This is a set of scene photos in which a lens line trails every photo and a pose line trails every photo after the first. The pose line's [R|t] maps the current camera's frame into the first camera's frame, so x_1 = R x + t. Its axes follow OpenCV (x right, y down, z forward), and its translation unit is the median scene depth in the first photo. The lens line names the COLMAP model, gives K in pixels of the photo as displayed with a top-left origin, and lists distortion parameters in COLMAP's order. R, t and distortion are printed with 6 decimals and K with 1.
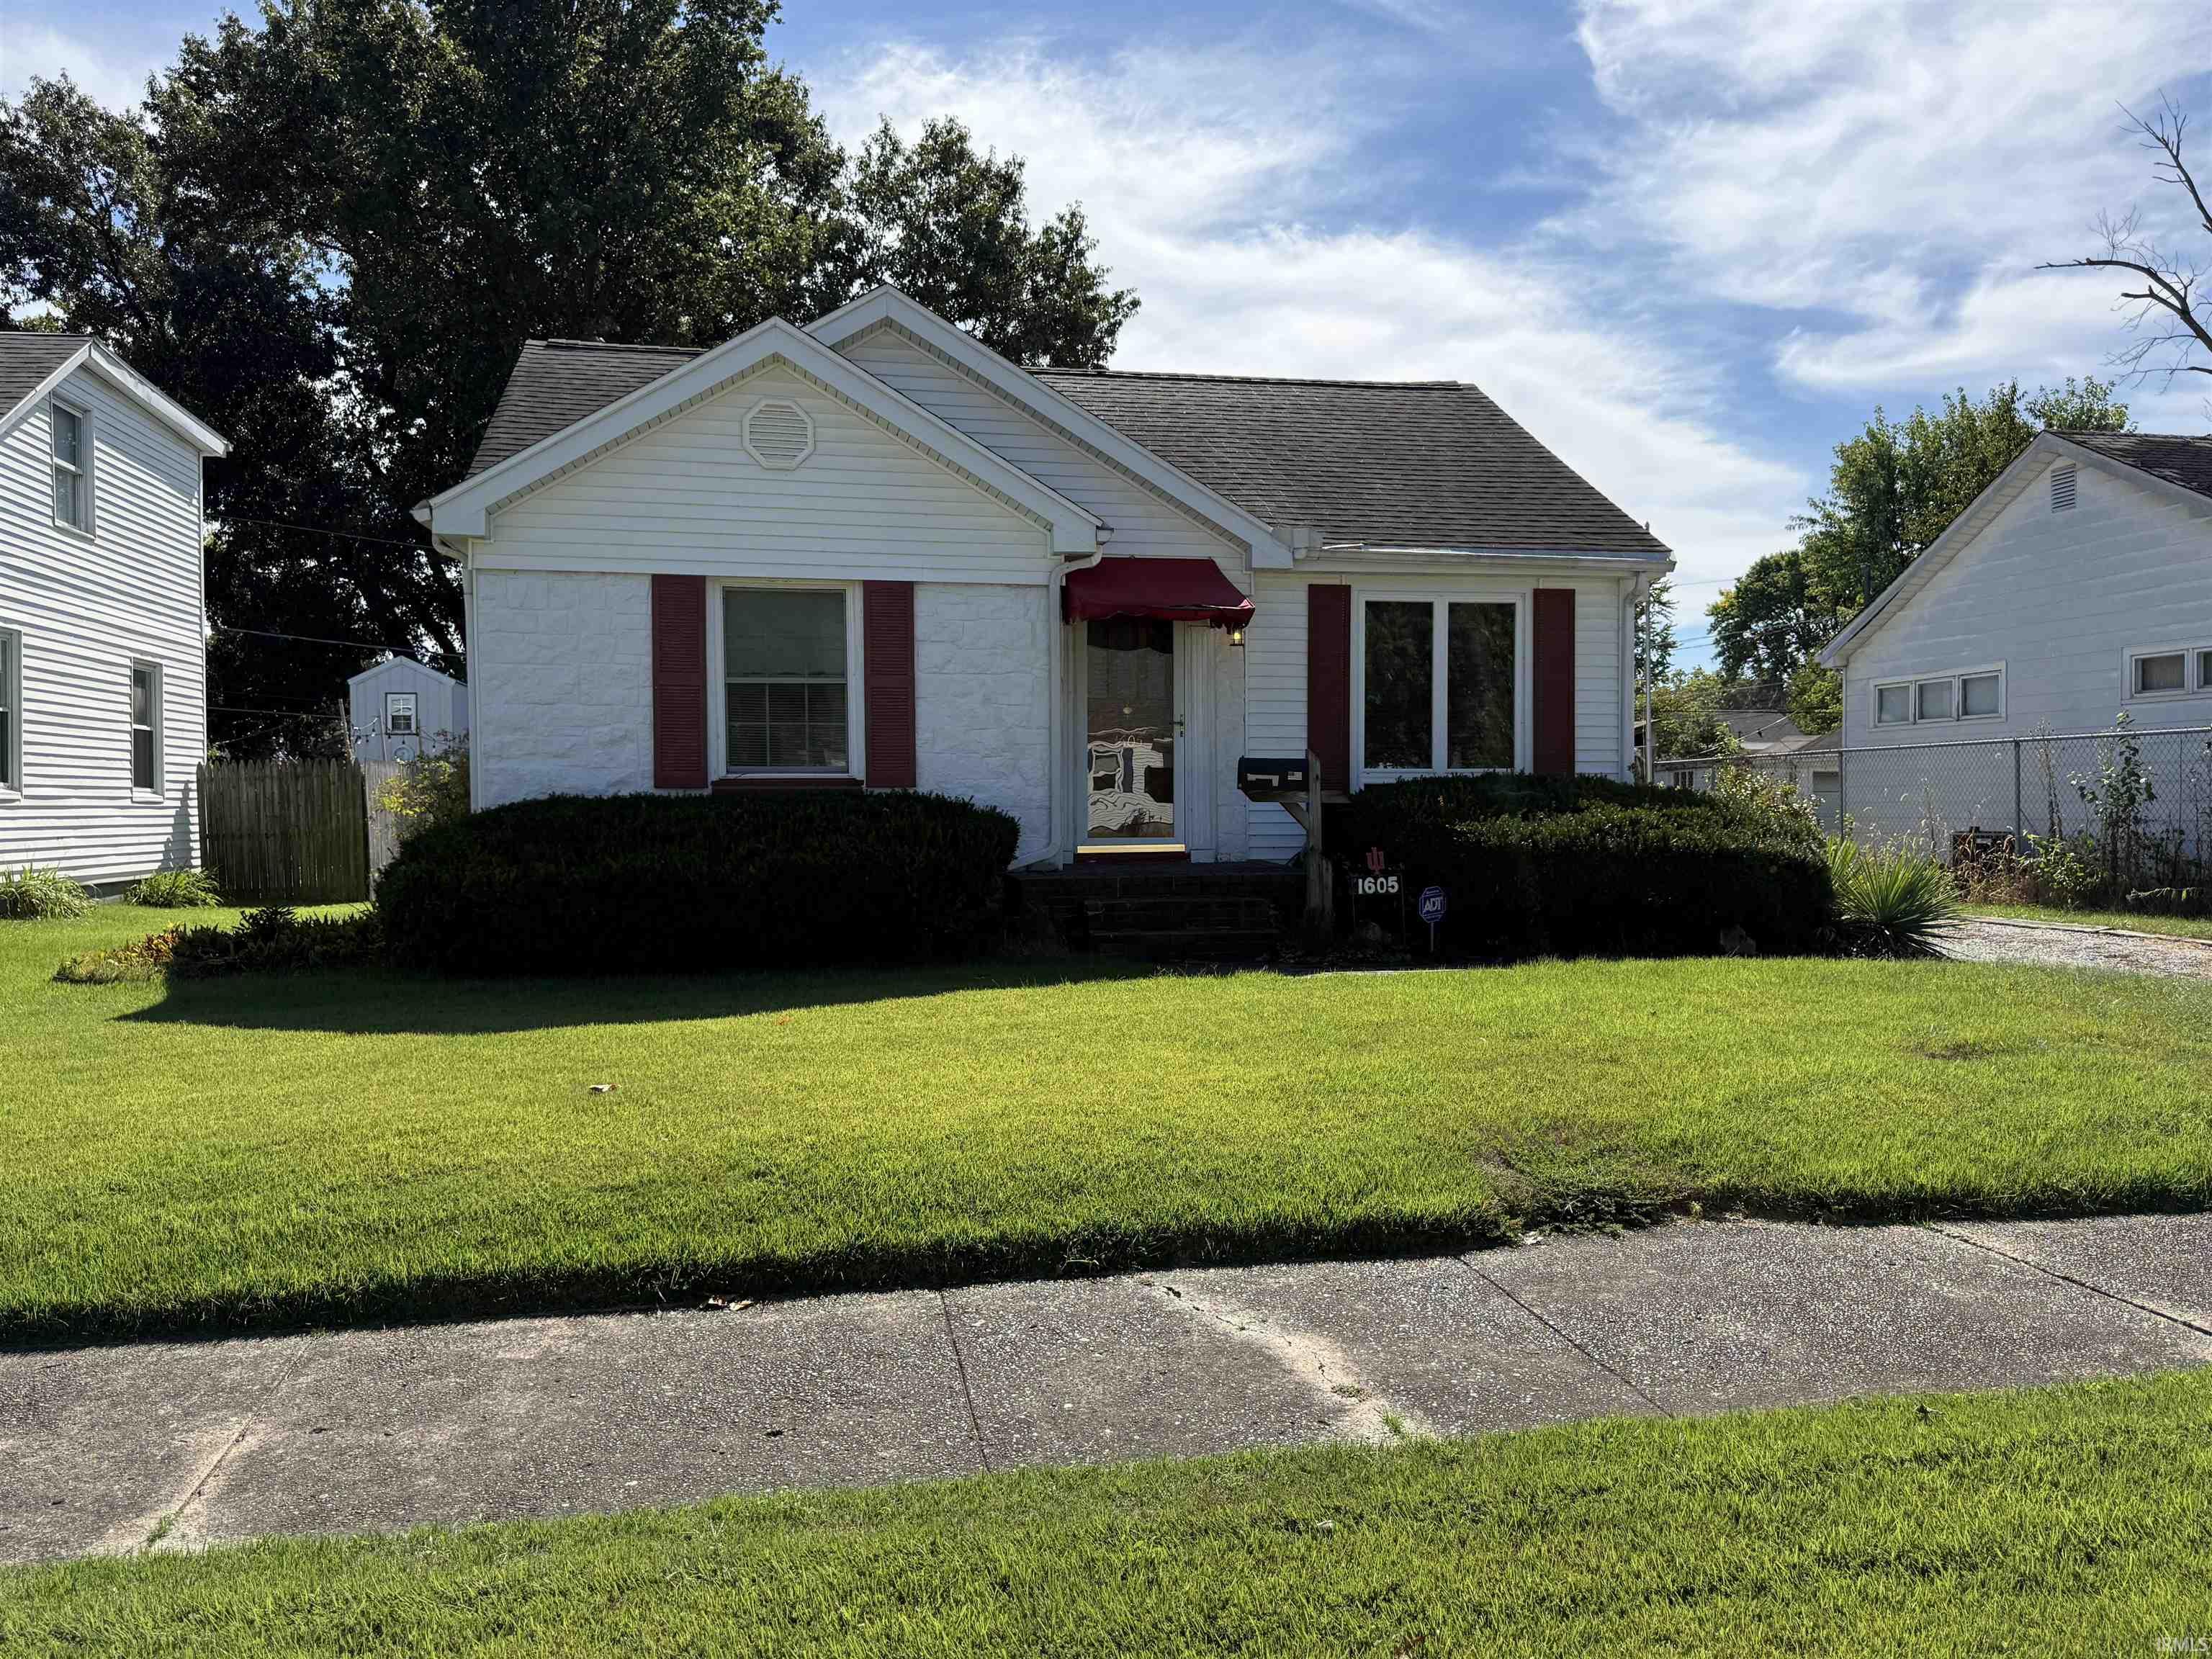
lens RADIAL K [[1701.5, 0, 1105.9], [0, 1701.5, 841.9], [0, 0, 1]] dist [0.001102, -0.008073]
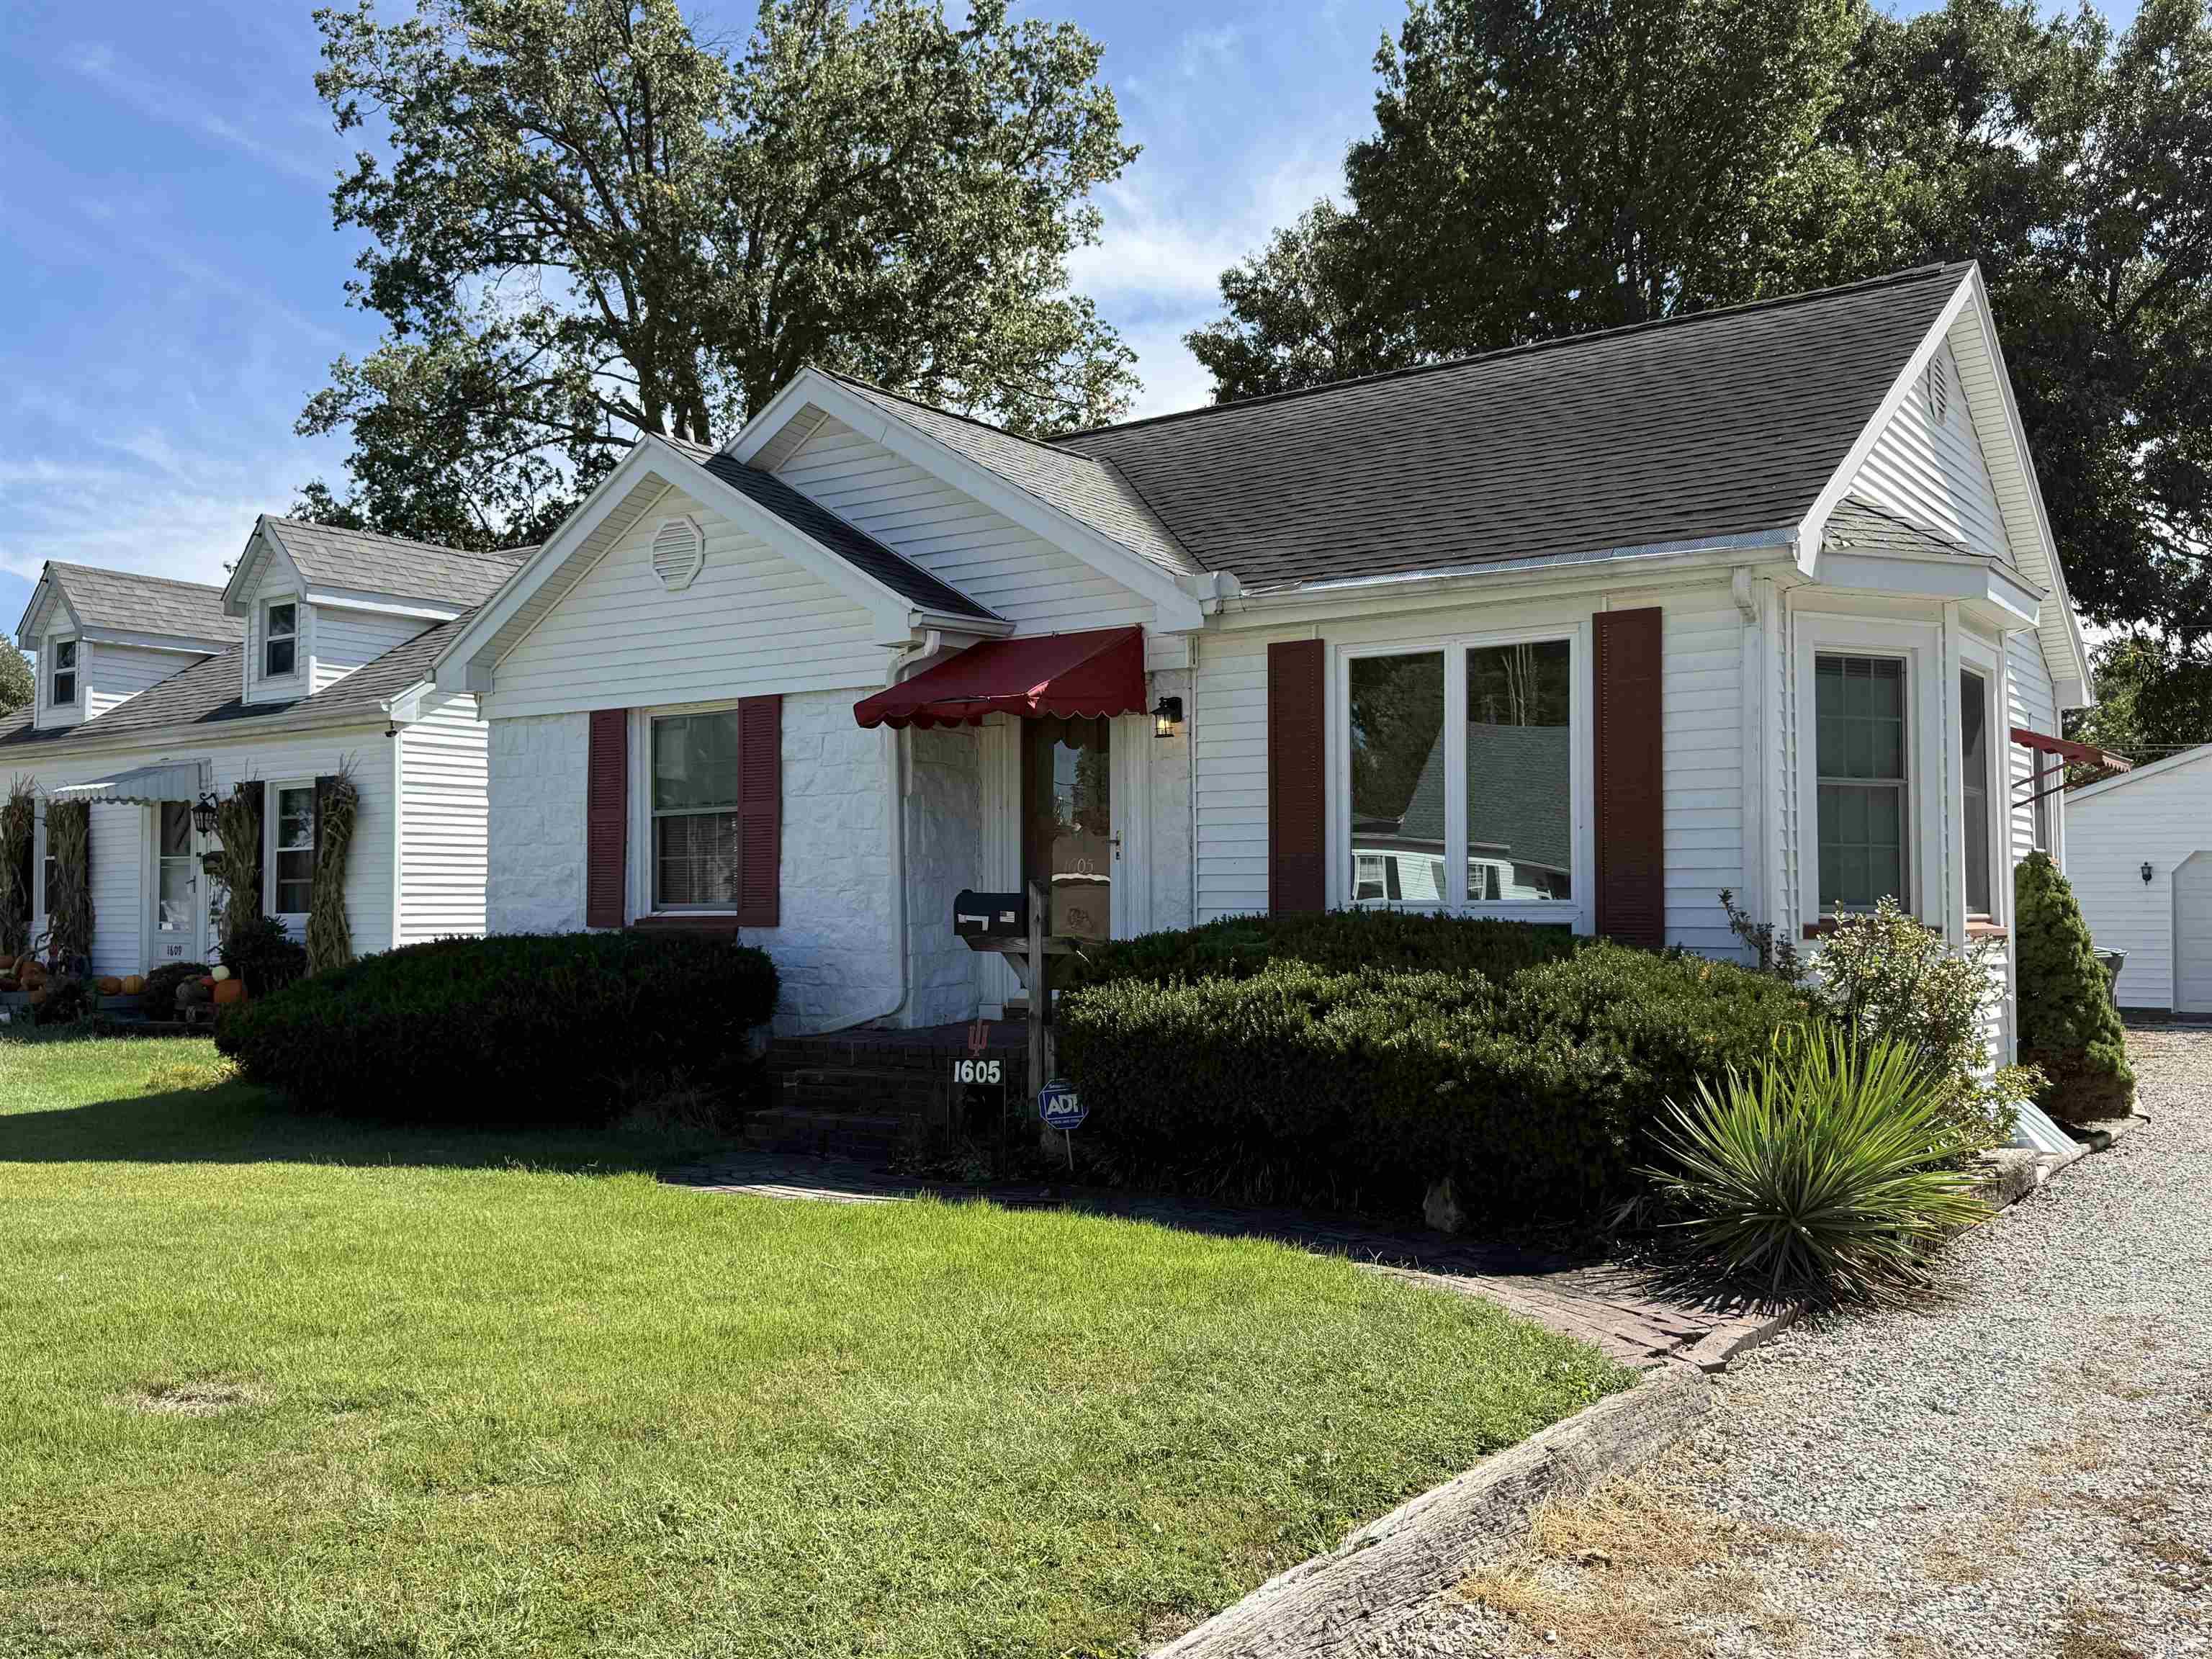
lens RADIAL K [[1924.7, 0, 1108.2], [0, 1924.7, 823.2], [0, 0, 1]] dist [0.002363, 0.000577]
pose [[0.705892, -0.032077, -0.707593, 0.721575], [-0.010510, 0.998390, -0.055744, -0.032262], [0.708242, 0.046787, 0.704418, 0.419378]]
